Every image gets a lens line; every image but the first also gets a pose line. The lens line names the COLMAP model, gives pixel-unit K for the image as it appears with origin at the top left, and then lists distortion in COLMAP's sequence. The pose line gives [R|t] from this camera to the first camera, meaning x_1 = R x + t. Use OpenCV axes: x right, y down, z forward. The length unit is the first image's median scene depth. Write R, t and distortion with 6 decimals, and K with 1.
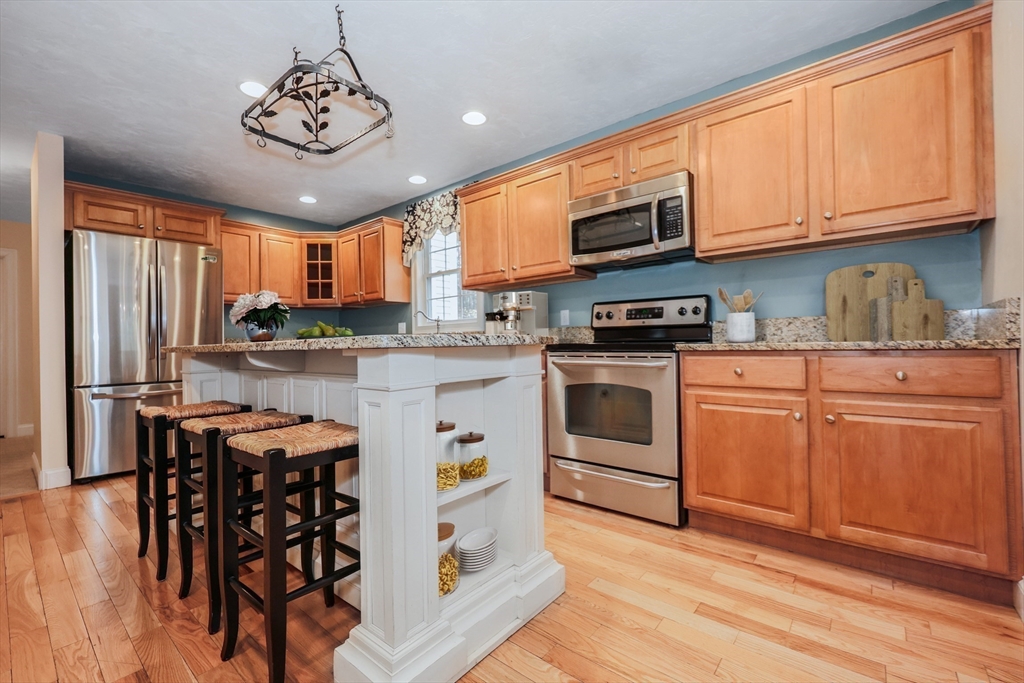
lens RADIAL K [[425.5, 0, 512.0], [0, 425.5, 341.5], [0, 0, 1]] dist [-0.003838, -0.000501]
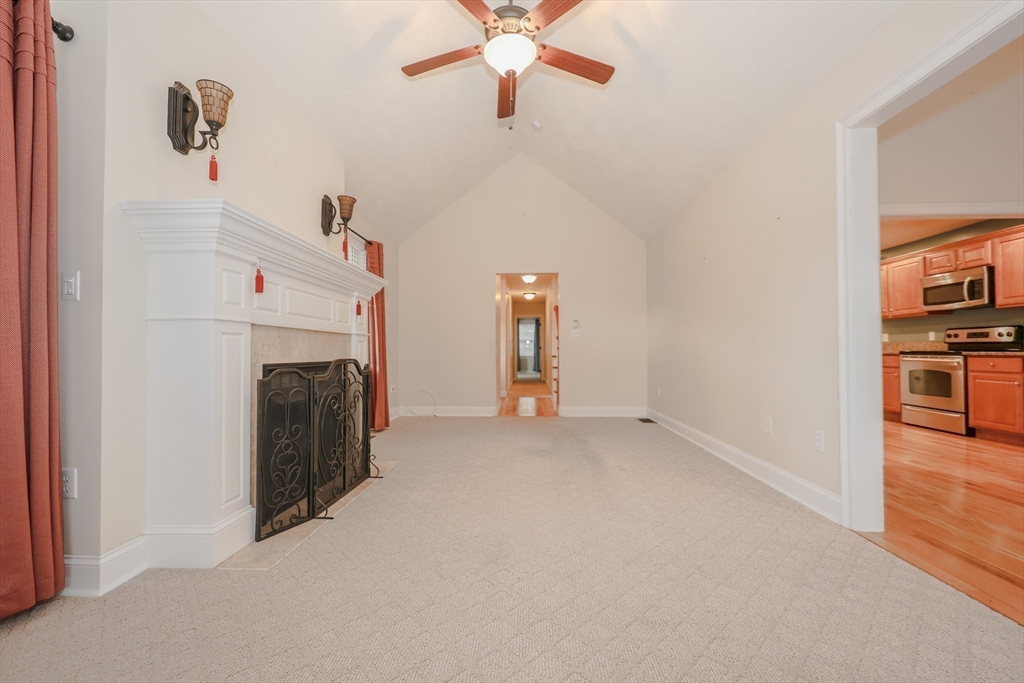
lens RADIAL K [[425.5, 0, 512.0], [0, 425.5, 341.5], [0, 0, 1]] dist [-0.003838, -0.000501]
pose [[0.610632, -0.002168, -0.791912, 0.506505], [-0.002977, 0.999983, -0.005033, -0.022458], [0.791909, 0.005431, 0.610615, -1.607576]]
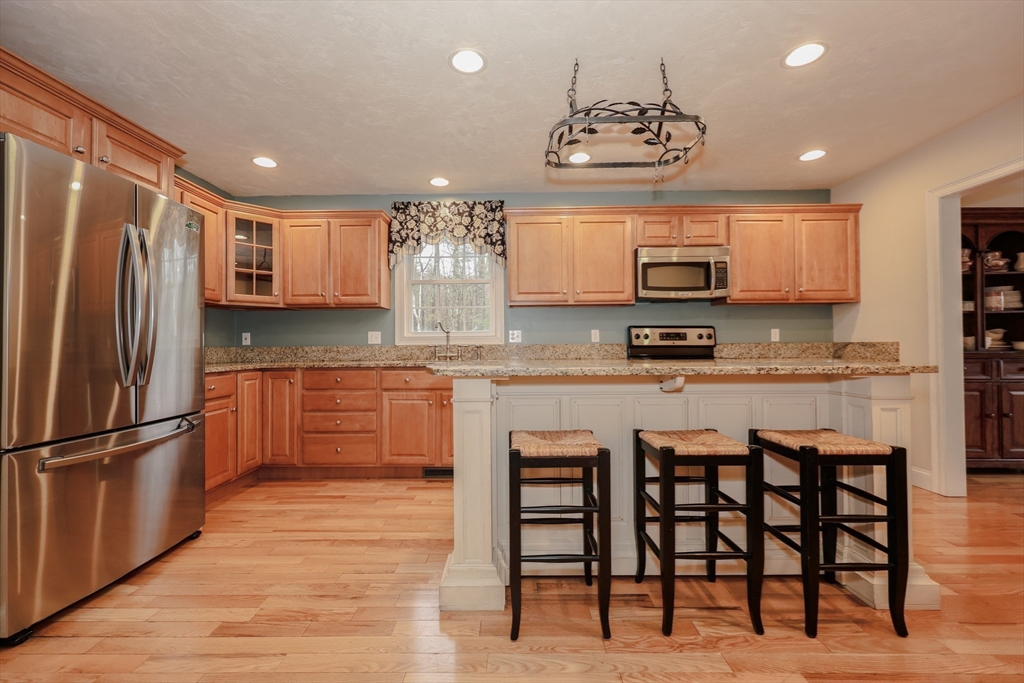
lens RADIAL K [[425.5, 0, 512.0], [0, 425.5, 341.5], [0, 0, 1]] dist [-0.003838, -0.000501]
pose [[0.785449, 0.024910, 0.618425, -0.916347], [-0.011140, 0.999597, -0.026115, -0.007180], [-0.618827, 0.013622, 0.785409, 0.228748]]
